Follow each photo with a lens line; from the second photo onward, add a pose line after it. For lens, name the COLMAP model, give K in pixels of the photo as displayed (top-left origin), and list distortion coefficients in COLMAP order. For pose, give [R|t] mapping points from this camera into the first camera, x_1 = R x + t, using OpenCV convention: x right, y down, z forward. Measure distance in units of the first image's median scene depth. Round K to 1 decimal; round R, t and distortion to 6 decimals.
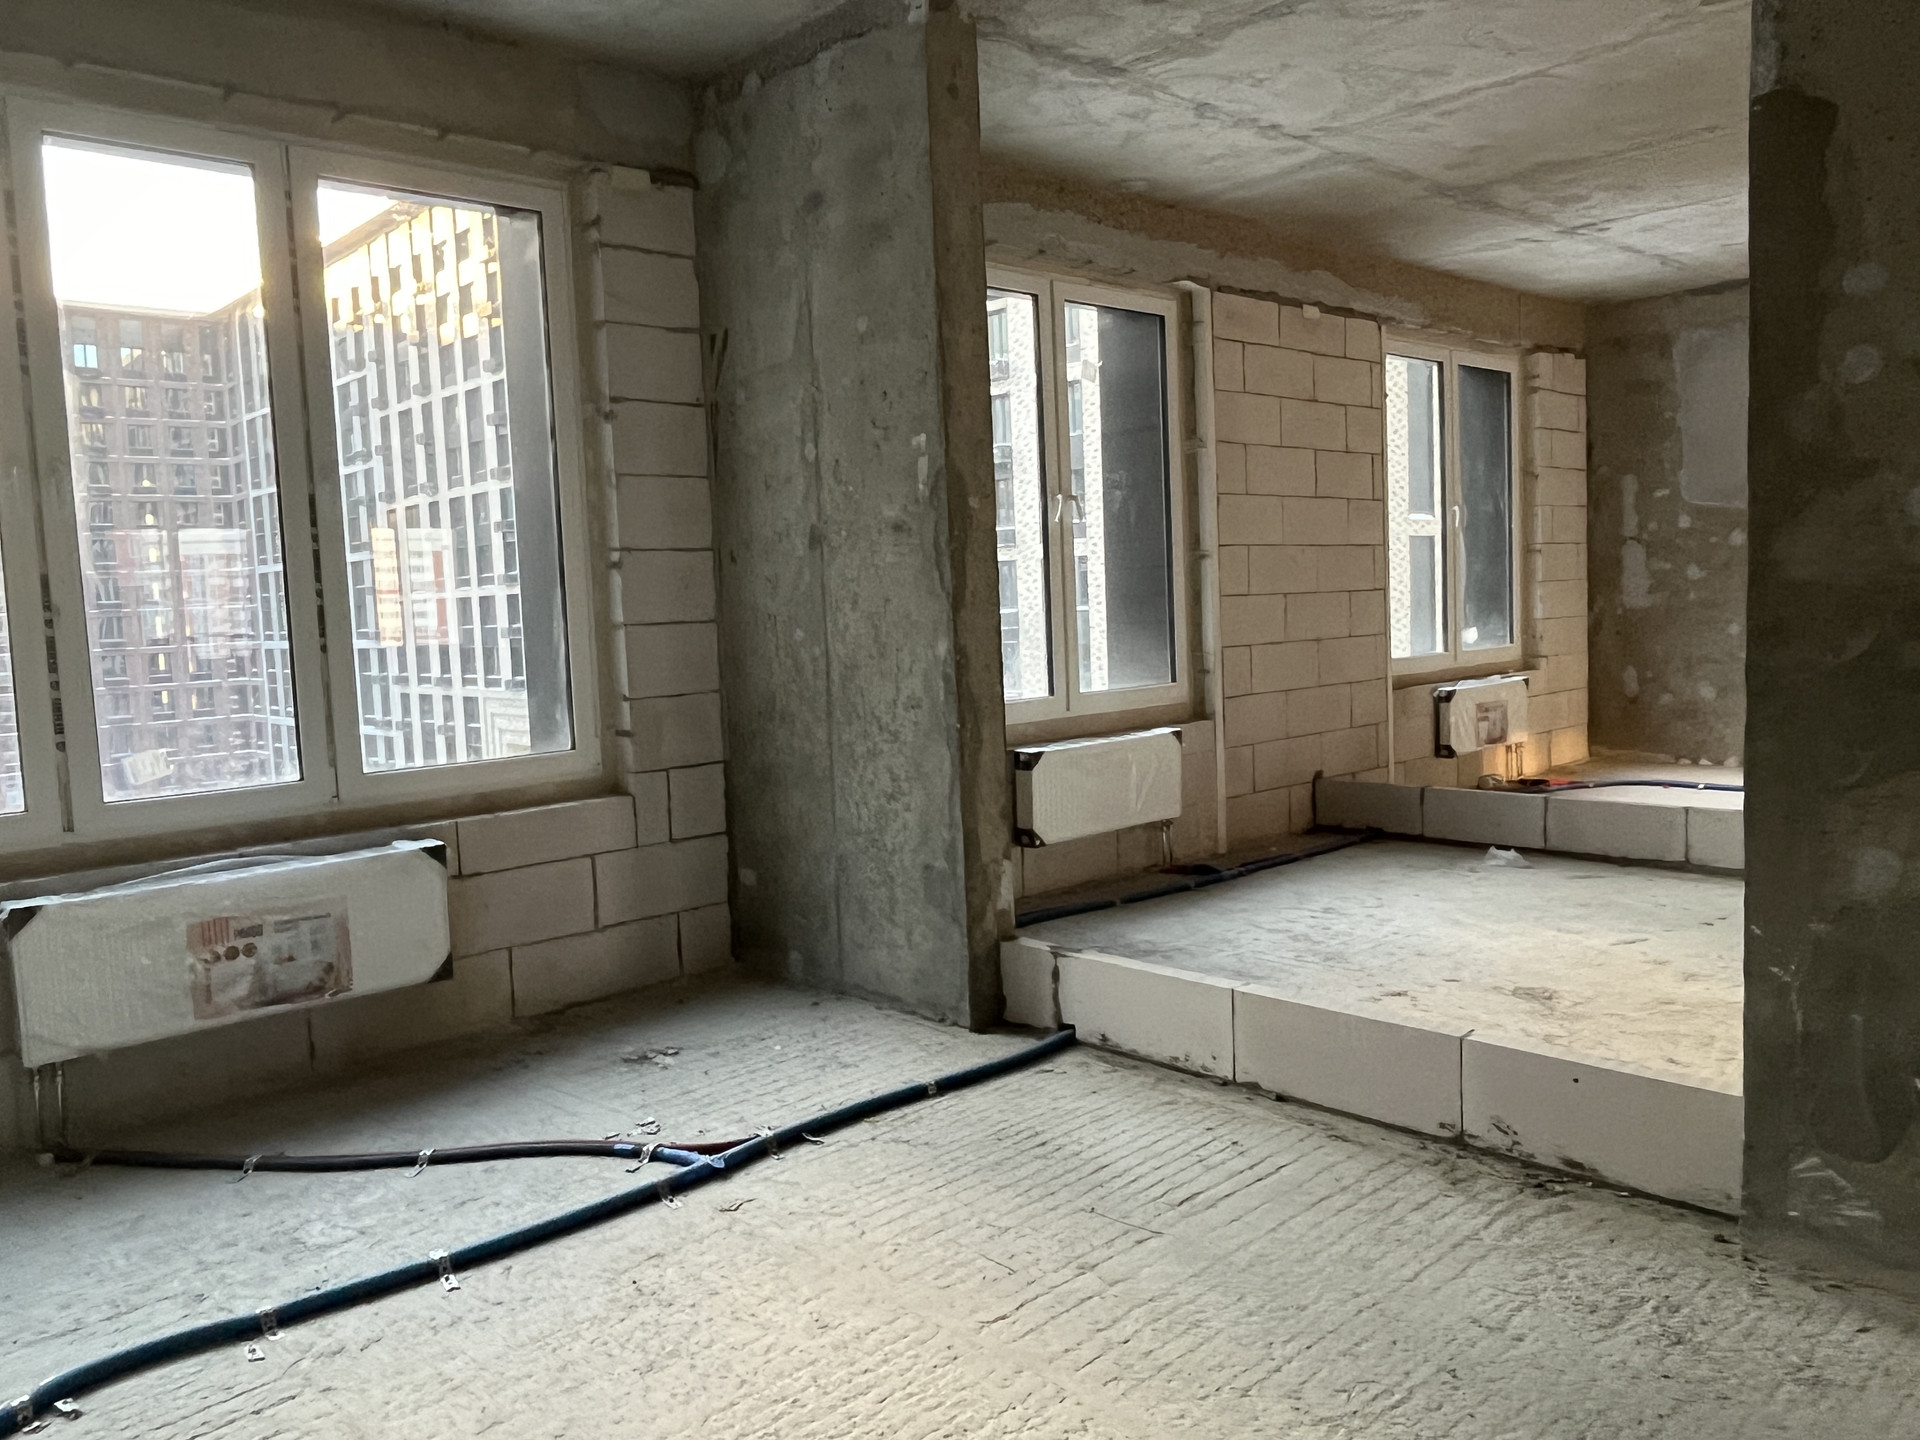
lens RADIAL K [[1422.4, 0, 949.9], [0, 1422.4, 712.9], [0, 0, 1]] dist [0.002457, -0.002473]
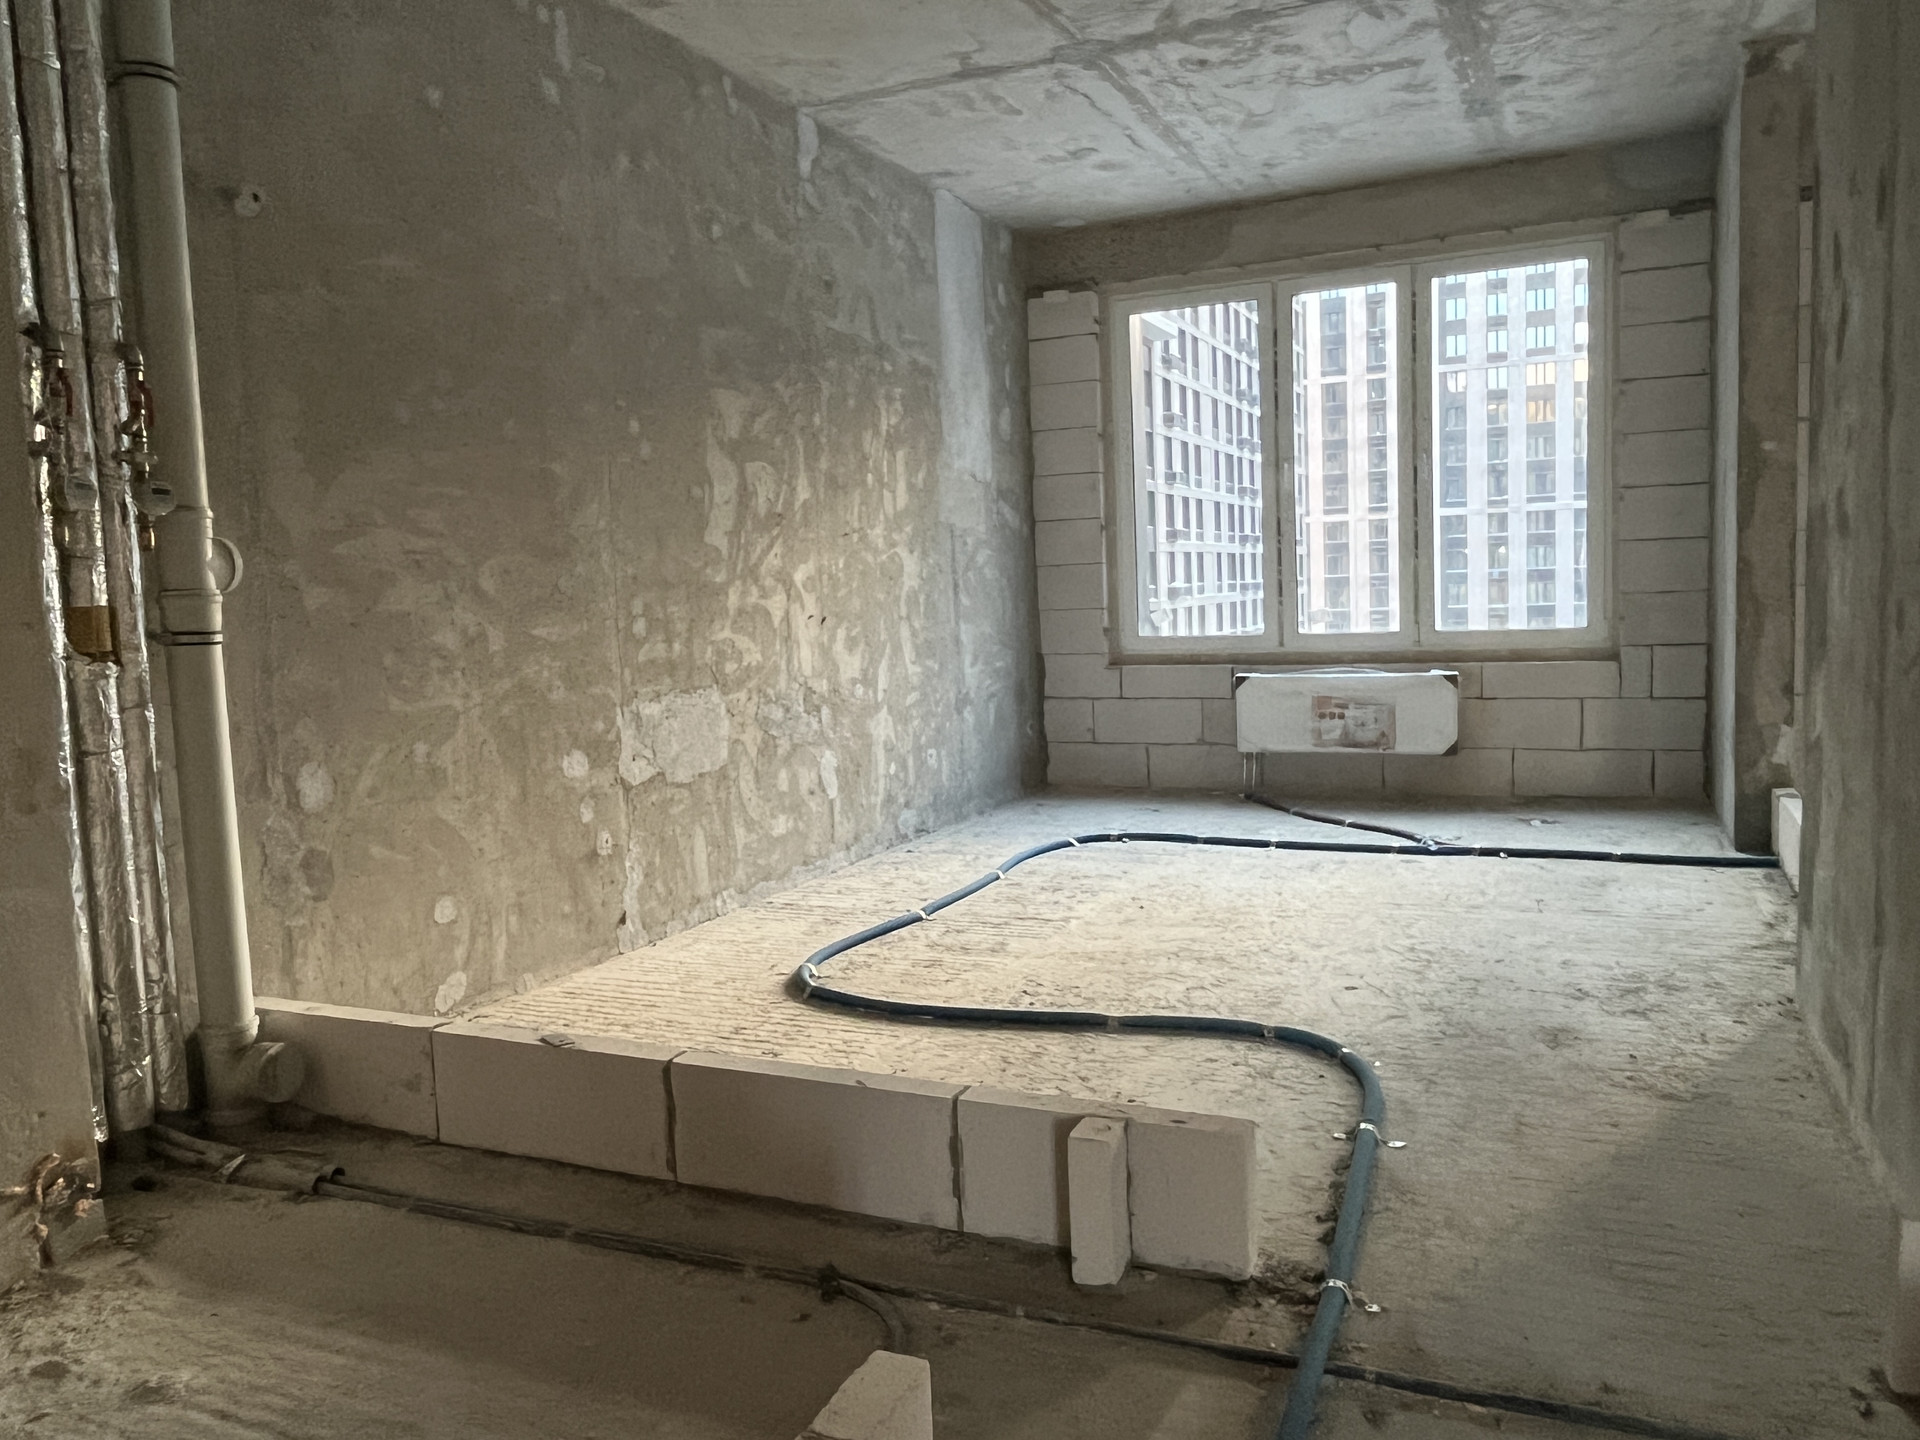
lens RADIAL K [[1422.4, 0, 948.9], [0, 1422.4, 706.7], [0, 0, 1]] dist [0.002457, -0.002473]
pose [[0.386448, 0.104051, -0.916423, 0.973227], [-0.050747, 0.994510, 0.091517, 0.008342], [0.920914, 0.011139, 0.389607, -0.199061]]
